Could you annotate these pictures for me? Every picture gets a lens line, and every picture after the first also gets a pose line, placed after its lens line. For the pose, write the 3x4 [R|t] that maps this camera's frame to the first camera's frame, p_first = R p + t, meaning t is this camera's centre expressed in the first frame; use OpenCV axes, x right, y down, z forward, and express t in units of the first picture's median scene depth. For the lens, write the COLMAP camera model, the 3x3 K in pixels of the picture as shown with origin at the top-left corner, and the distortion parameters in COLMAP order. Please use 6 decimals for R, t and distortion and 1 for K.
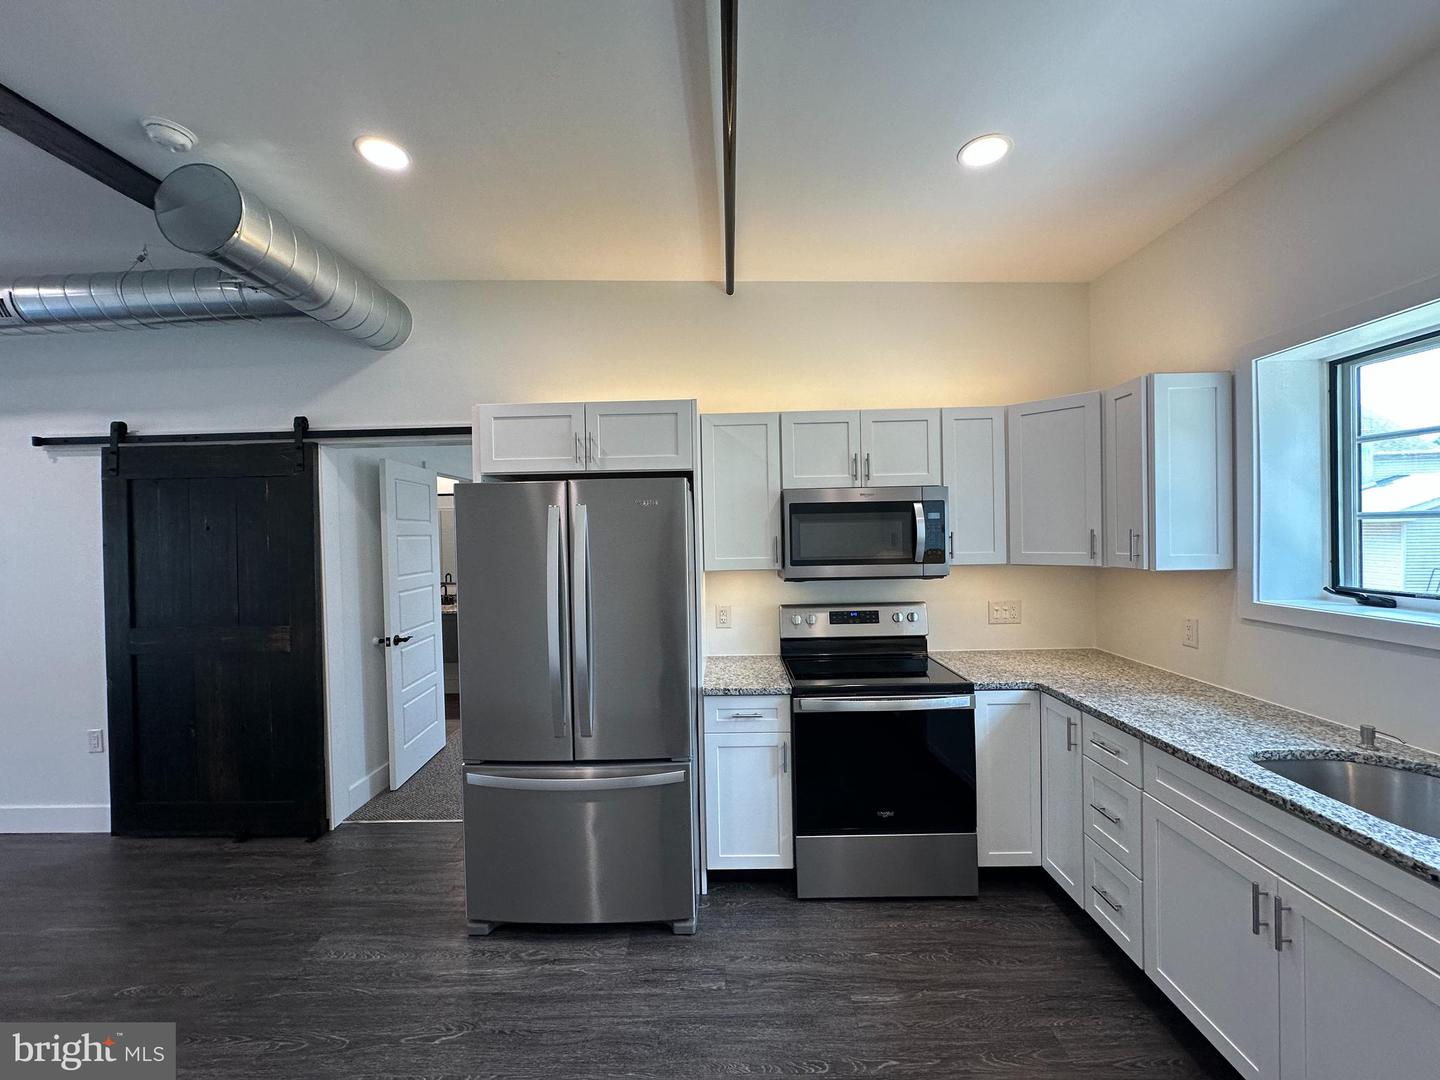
lens RADIAL K [[573.1, 0, 719.6], [0, 573.1, 539.1], [0, 0, 1]] dist [-0.001260, -0.000002]
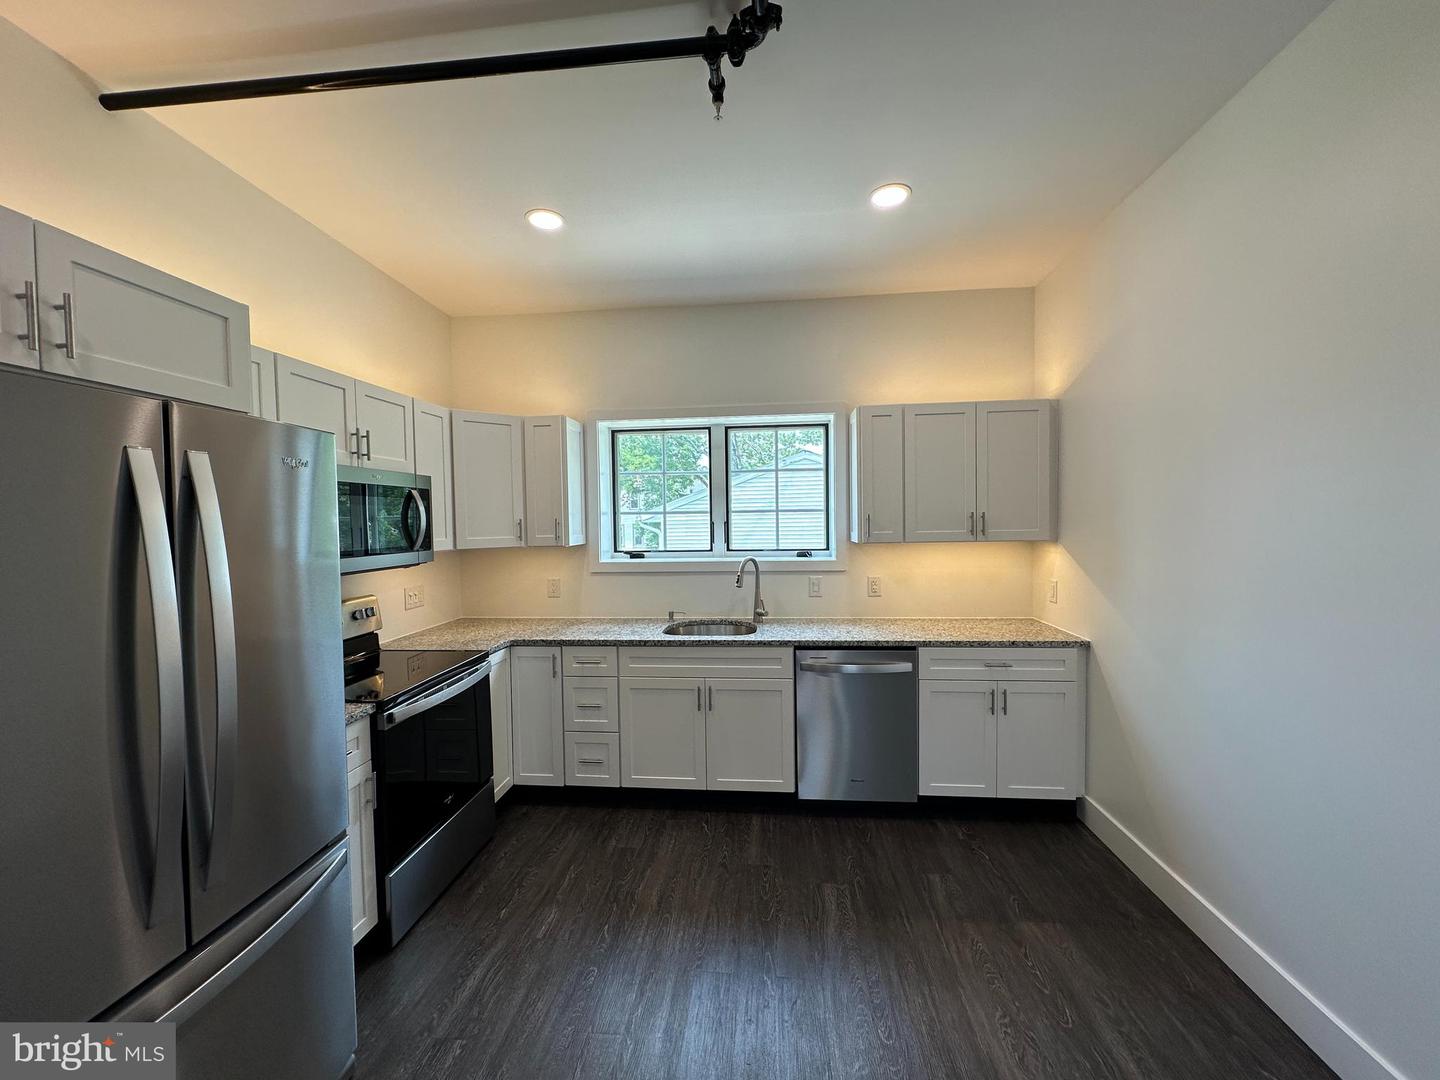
lens RADIAL K [[573.1, 0, 719.6], [0, 573.1, 539.1], [0, 0, 1]] dist [-0.001260, -0.000002]
pose [[0.081089, -0.019958, 0.996507, -0.758276], [0.020400, 0.999623, 0.018360, 0.017665], [-0.996498, 0.018840, 0.081465, 0.501640]]
